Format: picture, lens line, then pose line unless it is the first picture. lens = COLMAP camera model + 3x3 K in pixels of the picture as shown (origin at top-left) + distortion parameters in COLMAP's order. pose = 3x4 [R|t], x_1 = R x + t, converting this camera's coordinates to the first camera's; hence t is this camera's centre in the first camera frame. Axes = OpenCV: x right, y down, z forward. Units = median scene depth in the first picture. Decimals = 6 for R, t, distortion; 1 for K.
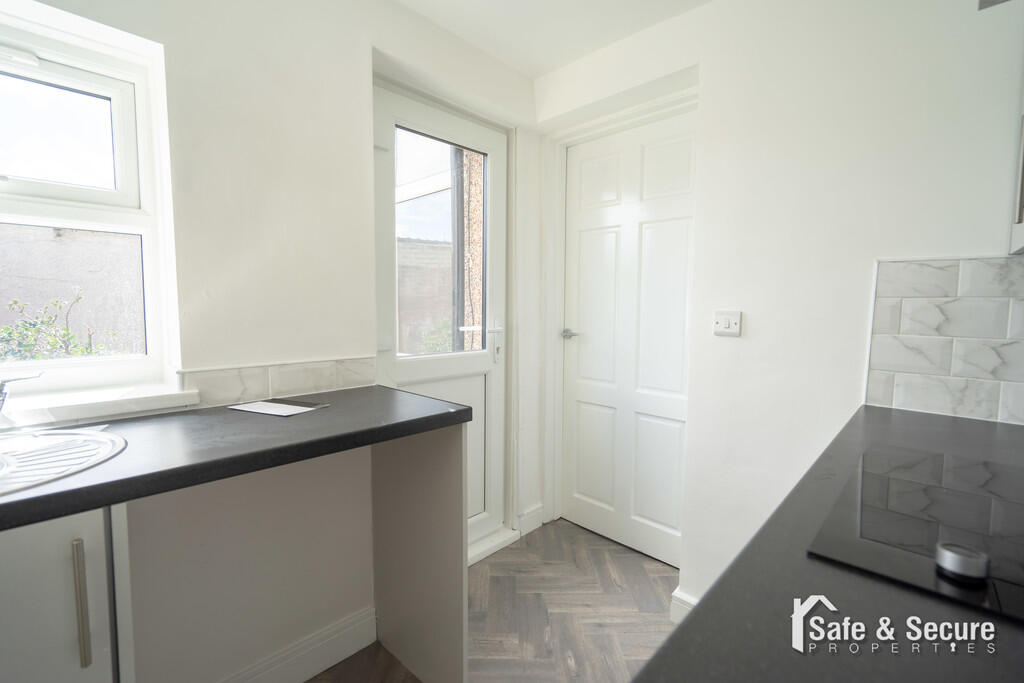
lens RADIAL K [[454.7, 0, 510.5], [0, 454.7, 336.6], [0, 0, 1]] dist [-0.032310, 0.000528]
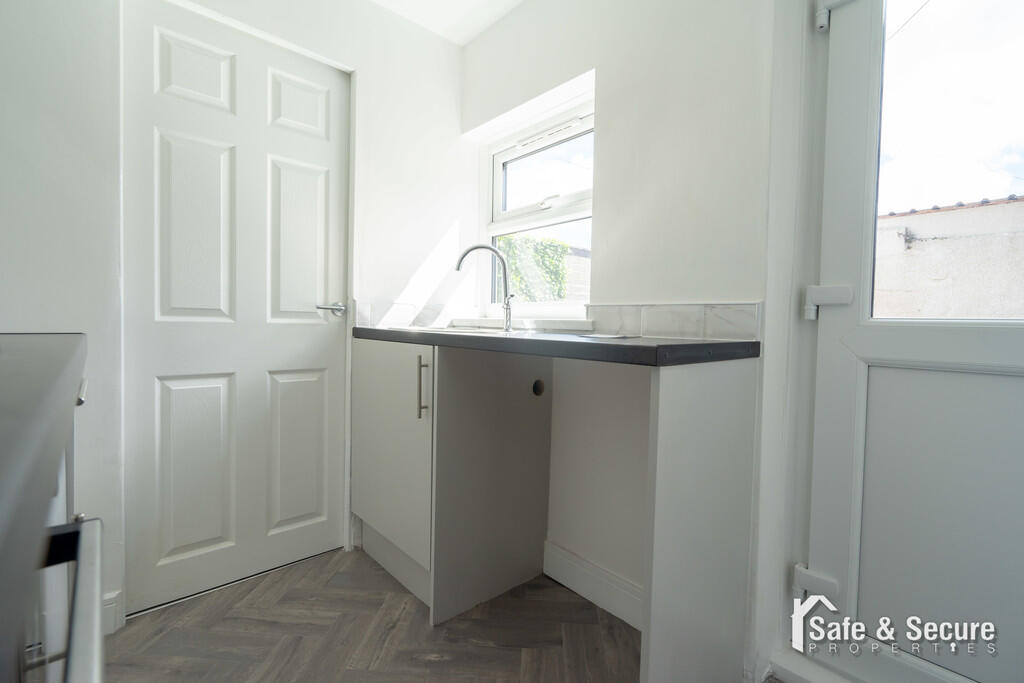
lens RADIAL K [[454.7, 0, 510.5], [0, 454.7, 336.6], [0, 0, 1]] dist [-0.032310, 0.000528]
pose [[-0.086875, 0.027677, -0.995835, 0.594928], [-0.086721, 0.995609, 0.035236, 0.135167], [0.992438, 0.089421, -0.084093, 0.831460]]
